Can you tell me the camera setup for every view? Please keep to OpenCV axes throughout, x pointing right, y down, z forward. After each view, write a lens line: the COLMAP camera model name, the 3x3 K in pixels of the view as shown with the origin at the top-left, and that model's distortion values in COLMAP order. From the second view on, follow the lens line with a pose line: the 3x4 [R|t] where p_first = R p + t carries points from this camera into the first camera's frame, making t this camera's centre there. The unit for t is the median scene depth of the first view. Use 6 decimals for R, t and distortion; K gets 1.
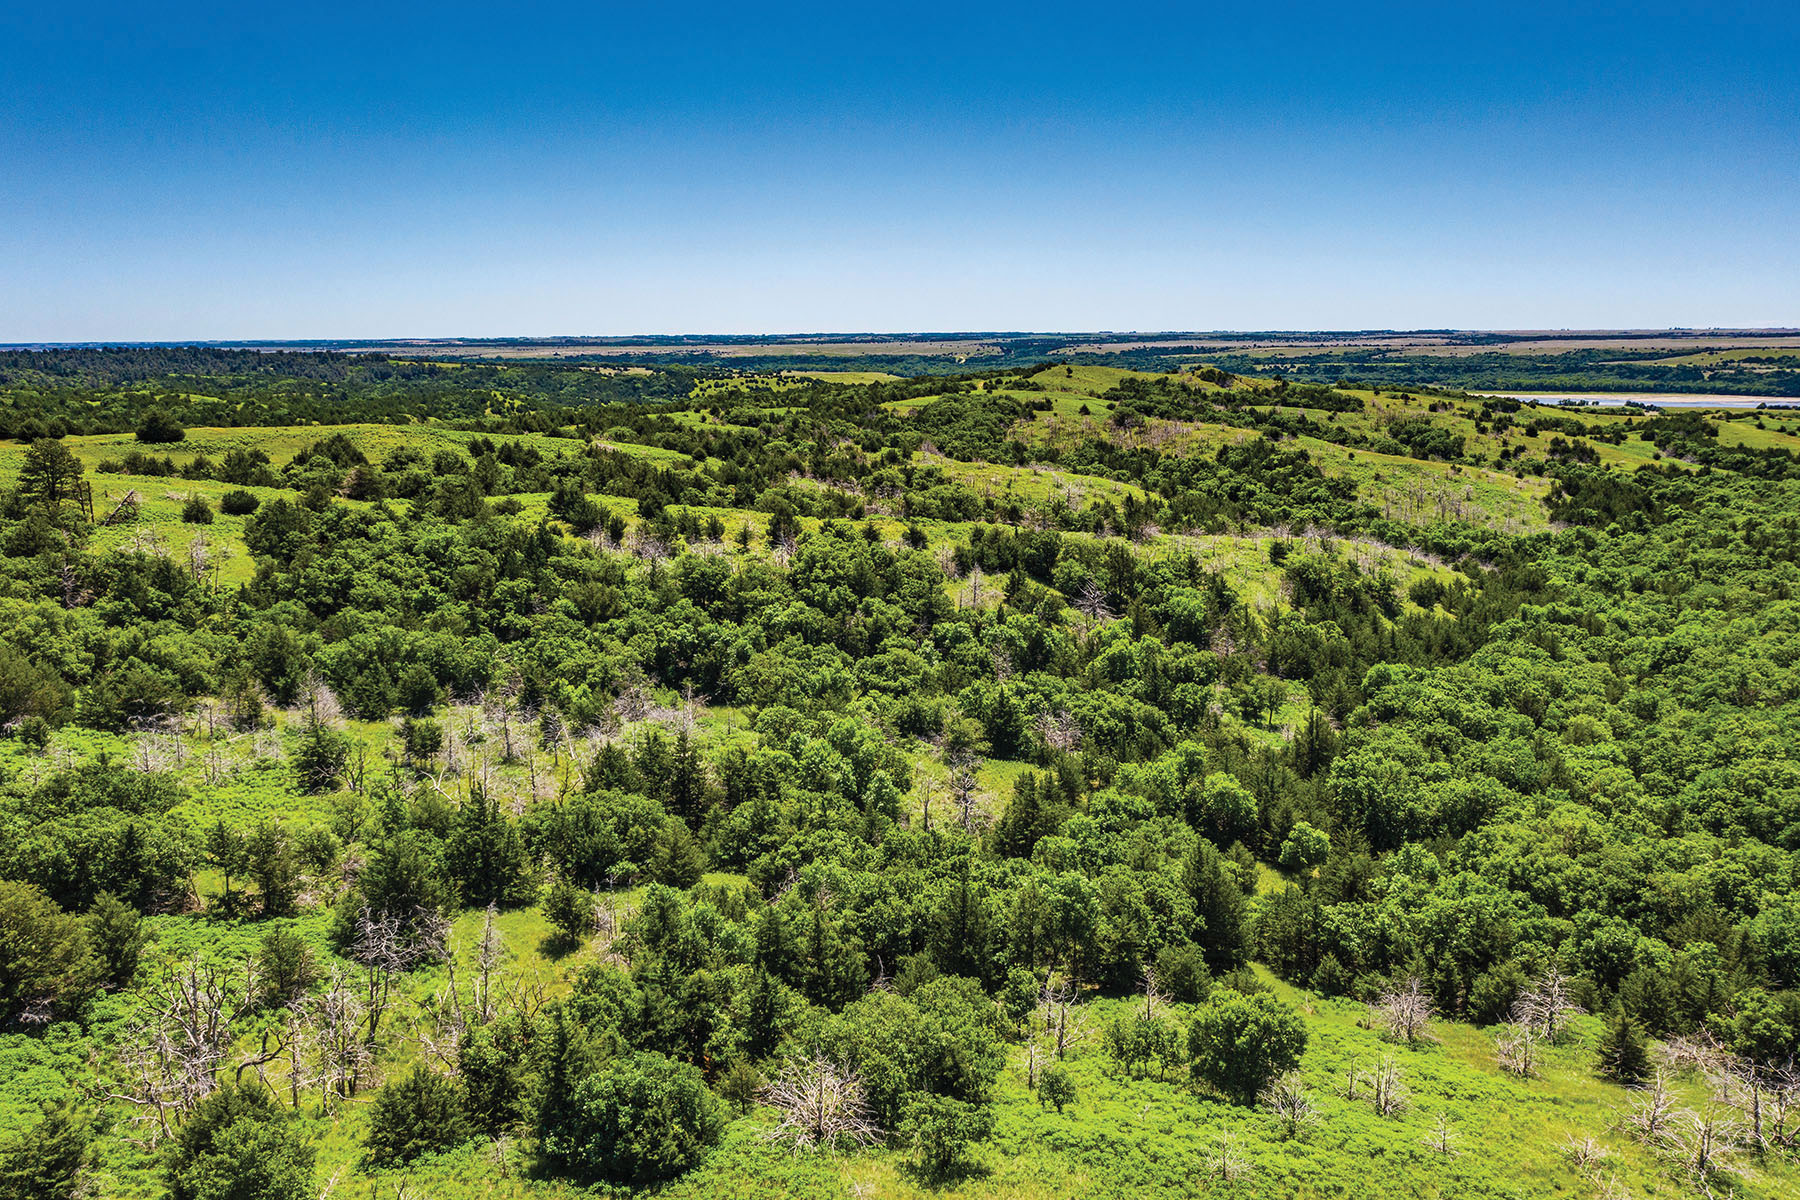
lens RADIAL K [[1417.1, 0, 898.5], [0, 1417.1, 597.9], [0, 0, 1]] dist [-0.009302, -0.001341]
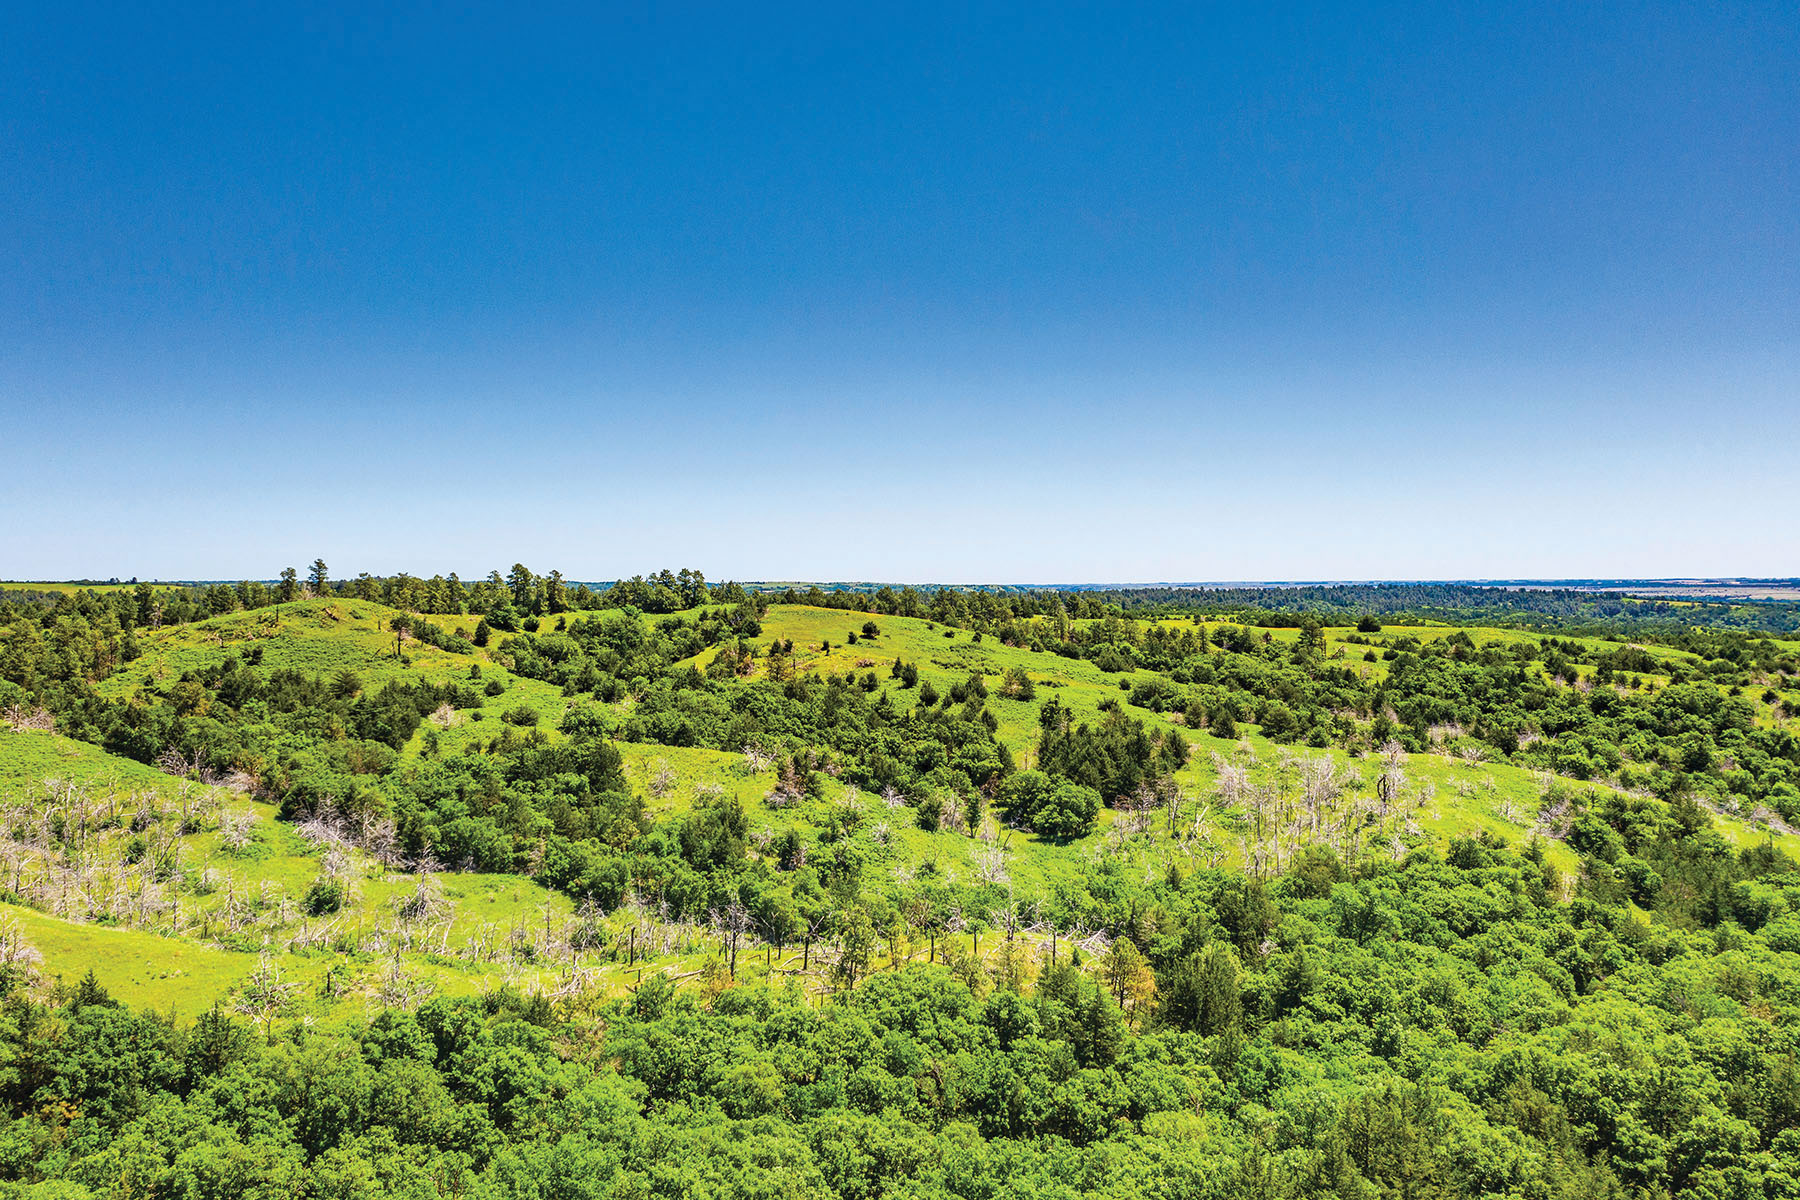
lens RADIAL K [[1417.1, 0, 898.5], [0, 1417.1, 597.9], [0, 0, 1]] dist [-0.009302, -0.001341]
pose [[0.668506, 0.011628, -0.743615, 0.460958], [-0.135369, 0.985077, -0.106292, 0.130453], [0.731283, 0.171720, 0.660105, -0.709971]]
